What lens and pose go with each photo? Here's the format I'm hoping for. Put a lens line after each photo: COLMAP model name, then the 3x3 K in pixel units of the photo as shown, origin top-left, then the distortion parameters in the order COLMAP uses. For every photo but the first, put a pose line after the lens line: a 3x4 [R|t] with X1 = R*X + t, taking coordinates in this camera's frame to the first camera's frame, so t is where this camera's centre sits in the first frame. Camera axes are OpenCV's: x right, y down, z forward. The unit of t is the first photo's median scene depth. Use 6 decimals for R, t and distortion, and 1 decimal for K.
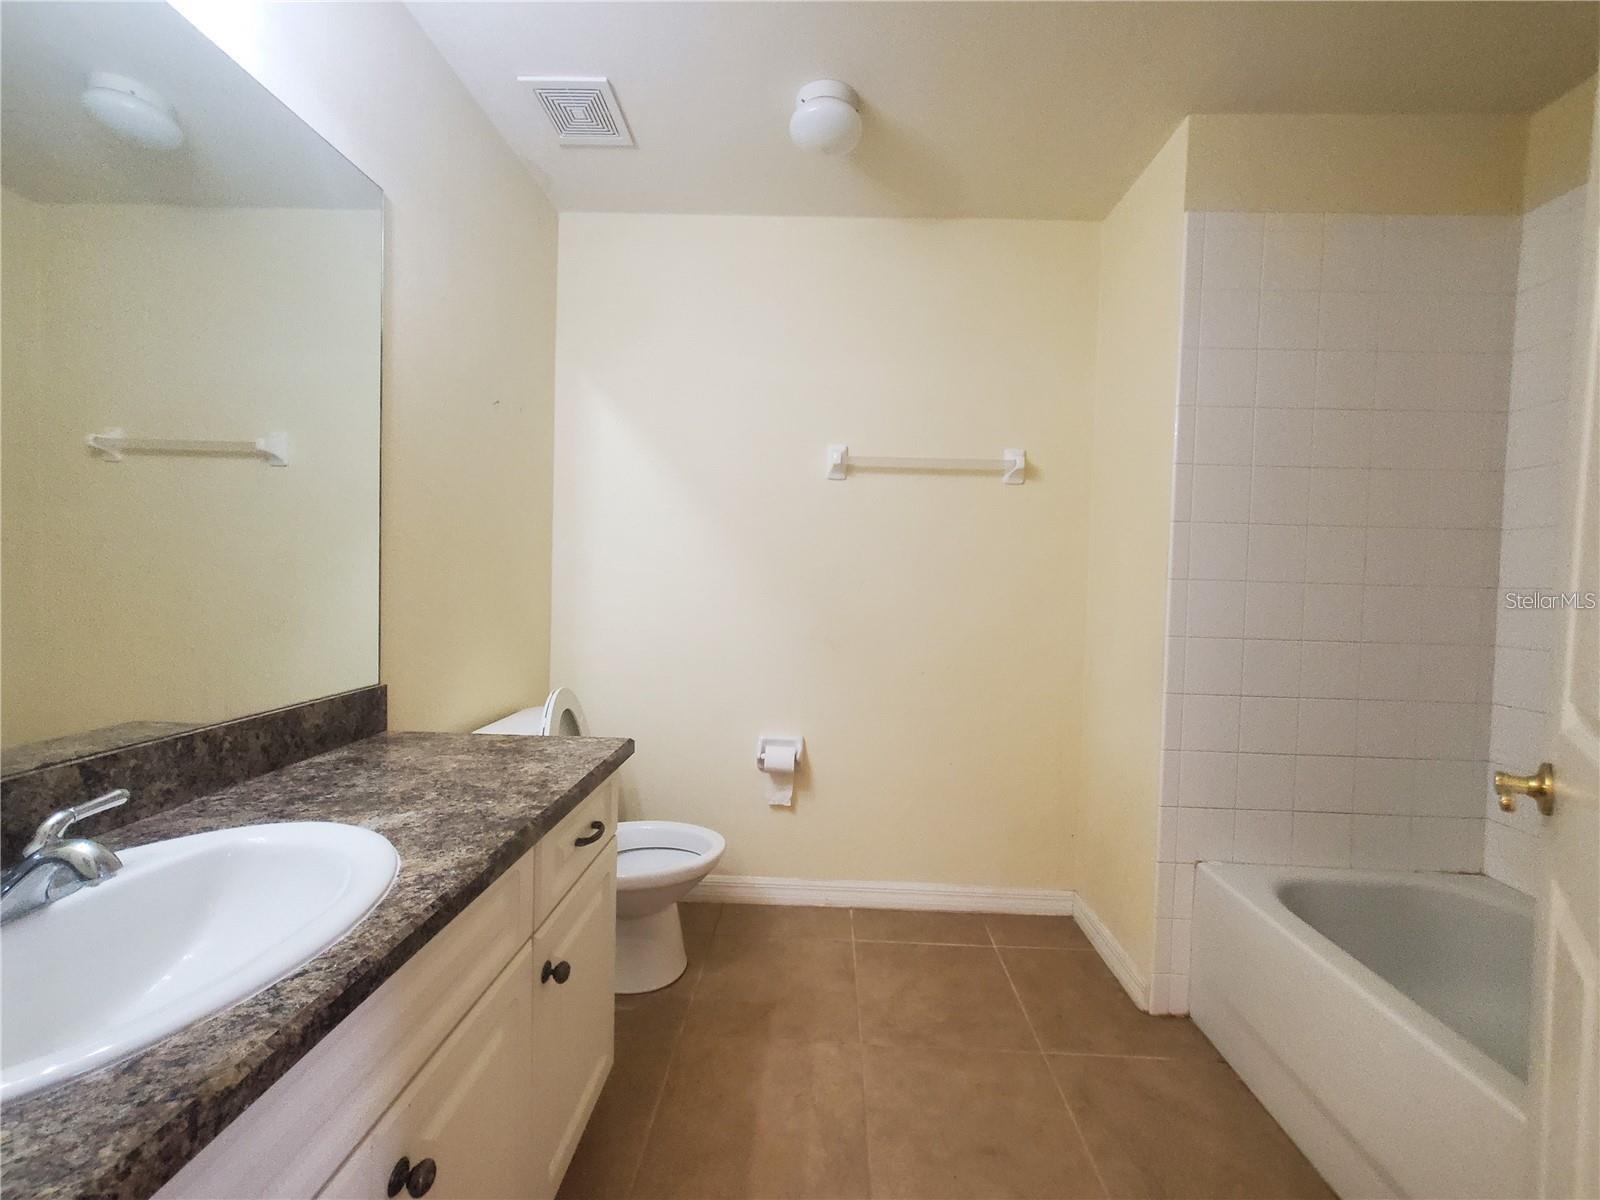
lens RADIAL K [[632.4, 0, 809.1], [0, 632.4, 596.4], [0, 0, 1]] dist [-0.002234, -0.000125]
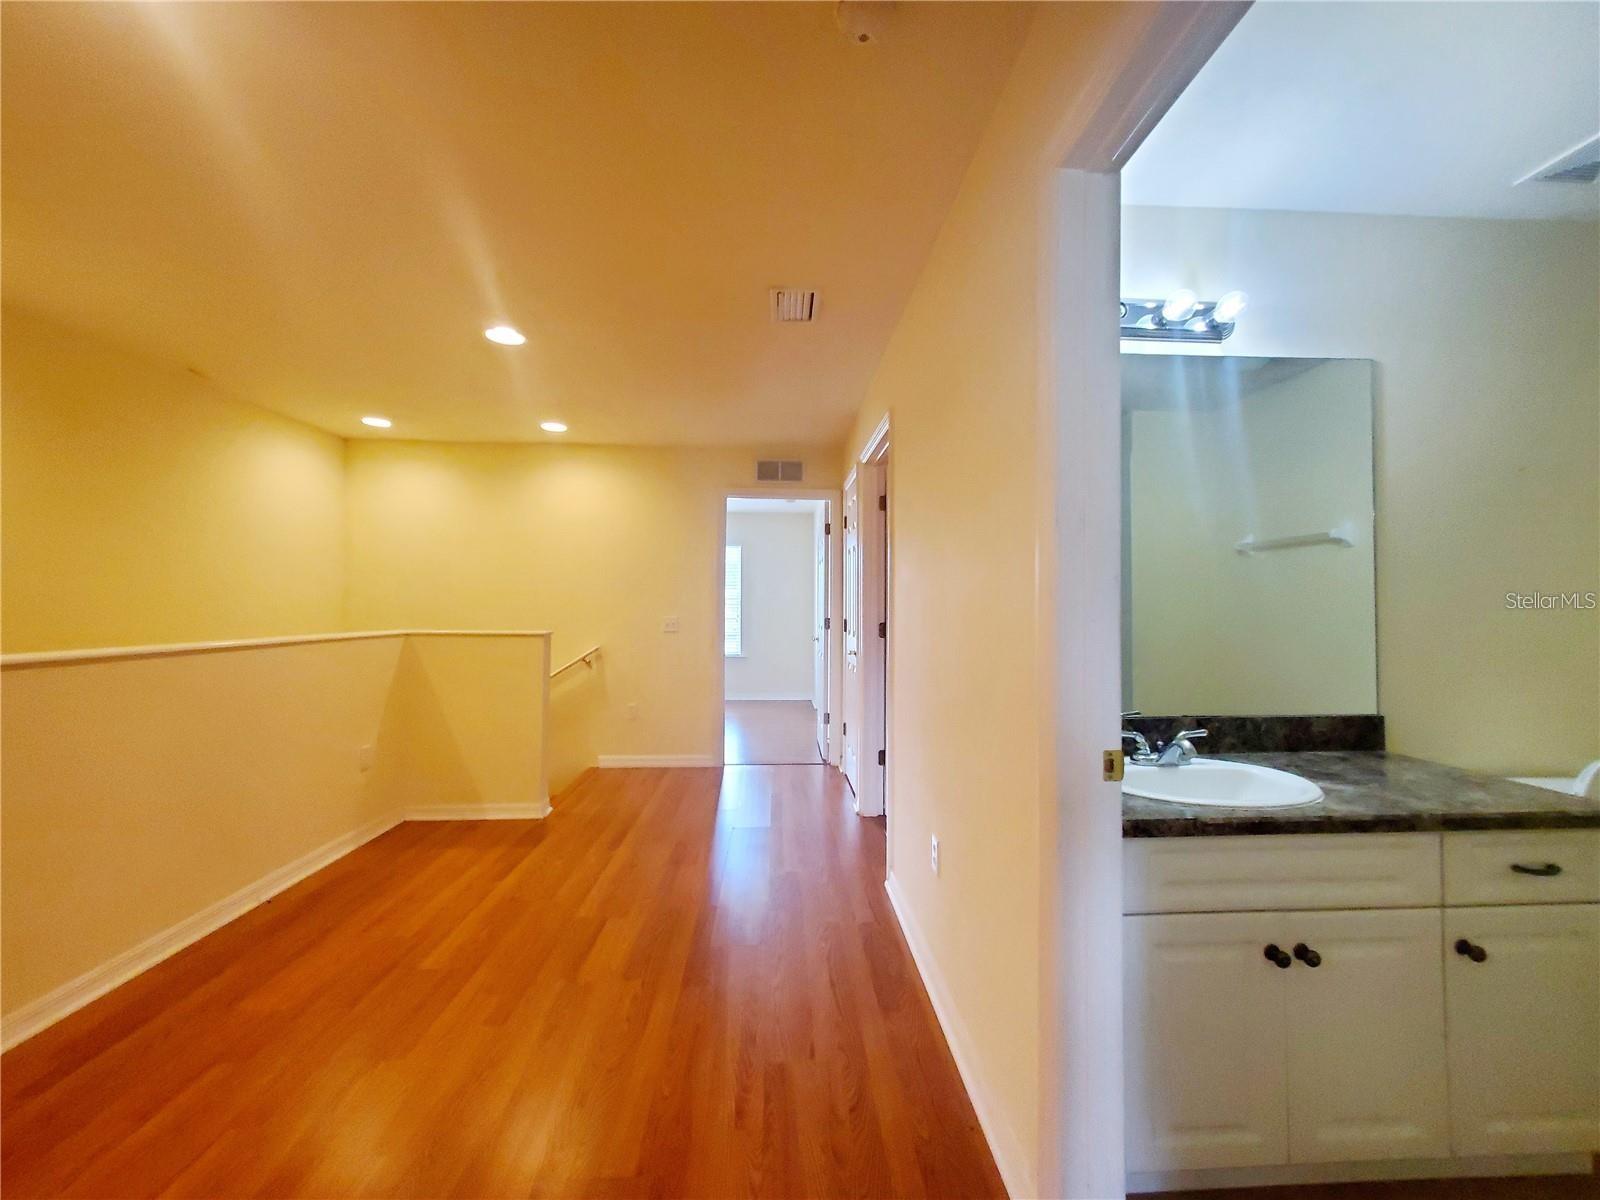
lens RADIAL K [[632.4, 0, 812.0], [0, 632.4, 591.0], [0, 0, 1]] dist [-0.002234, -0.000125]
pose [[0.087180, -0.053115, -0.994776, 0.383120], [-0.037560, 0.997692, -0.056563, -0.002092], [0.995484, 0.042295, 0.084984, -0.221393]]
